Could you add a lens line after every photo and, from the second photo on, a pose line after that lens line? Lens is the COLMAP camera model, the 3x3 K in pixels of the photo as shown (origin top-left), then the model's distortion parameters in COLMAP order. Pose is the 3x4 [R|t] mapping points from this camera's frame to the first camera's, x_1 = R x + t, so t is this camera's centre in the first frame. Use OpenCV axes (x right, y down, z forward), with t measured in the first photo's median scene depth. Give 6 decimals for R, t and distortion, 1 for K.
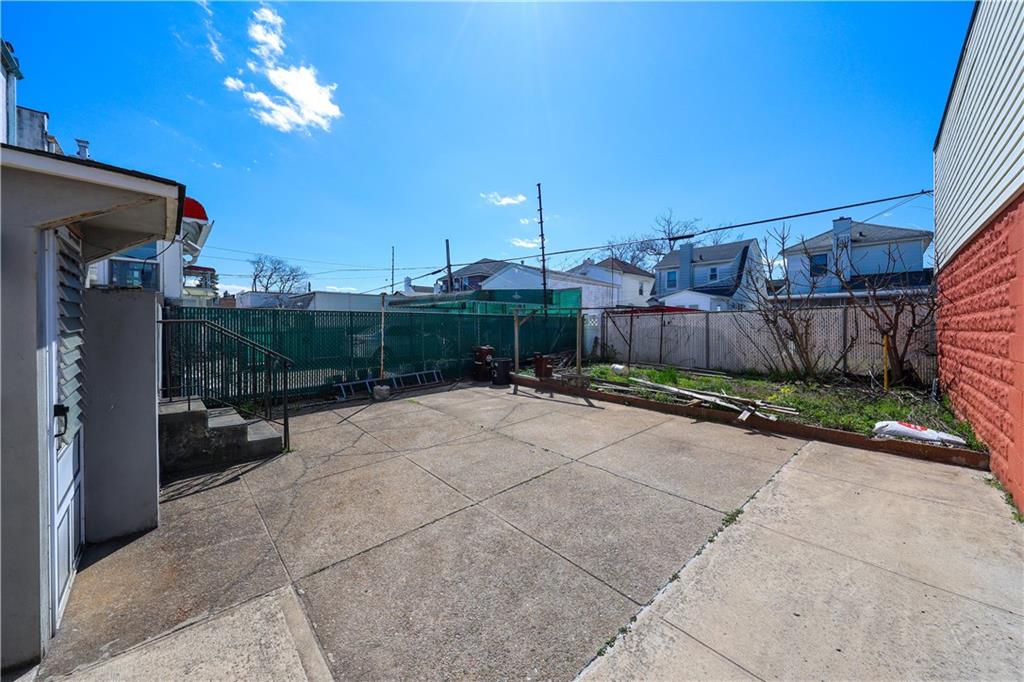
lens RADIAL K [[356.7, 0, 506.7], [0, 356.7, 330.3], [0, 0, 1]] dist [0.001445, -0.000007]
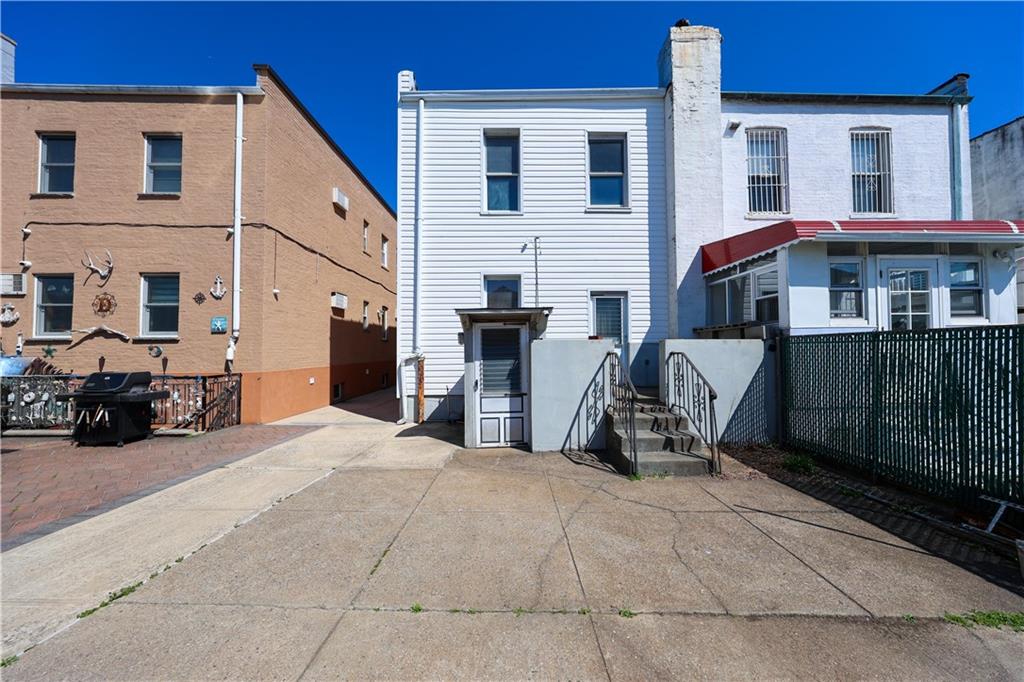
lens RADIAL K [[356.7, 0, 509.7], [0, 356.7, 344.7], [0, 0, 1]] dist [0.001445, -0.000007]
pose [[-0.686294, -0.008139, -0.727279, 0.418184], [-0.005955, 0.999967, -0.005570, -0.047594], [0.727300, 0.000508, -0.686320, 1.530069]]
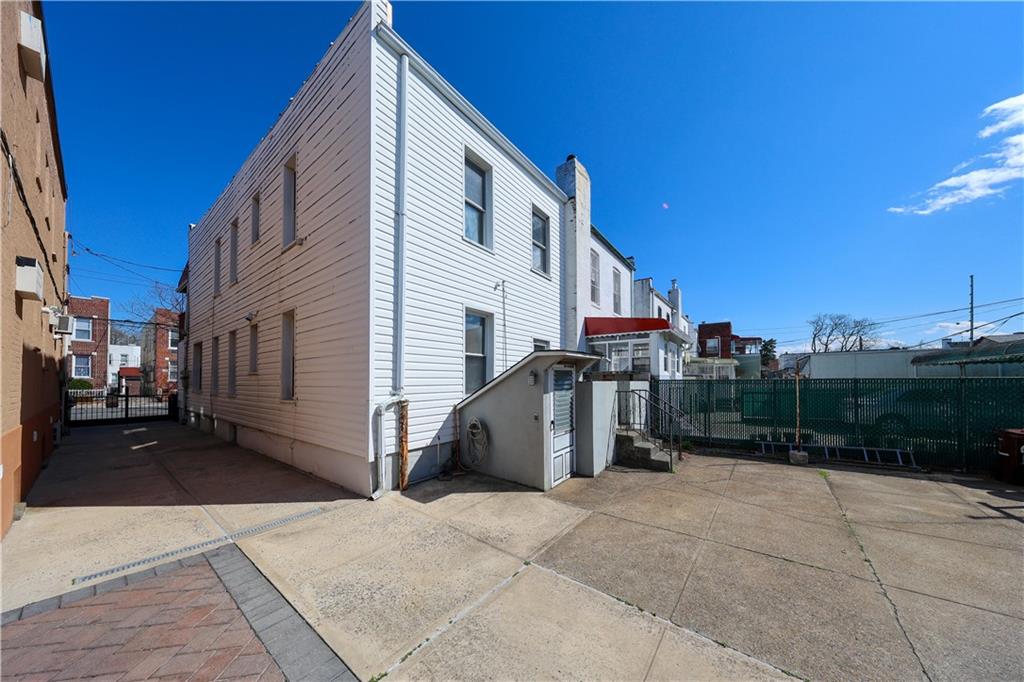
lens RADIAL K [[312.5, 0, 538.7], [0, 312.5, 378.5], [0, 0, 1]] dist [-0.001505, 0.000034]
pose [[0.204921, -0.009113, -0.978736, 0.695980], [-0.011277, 0.999868, -0.011671, -0.068388], [0.978714, 0.013429, 0.204791, 0.114733]]
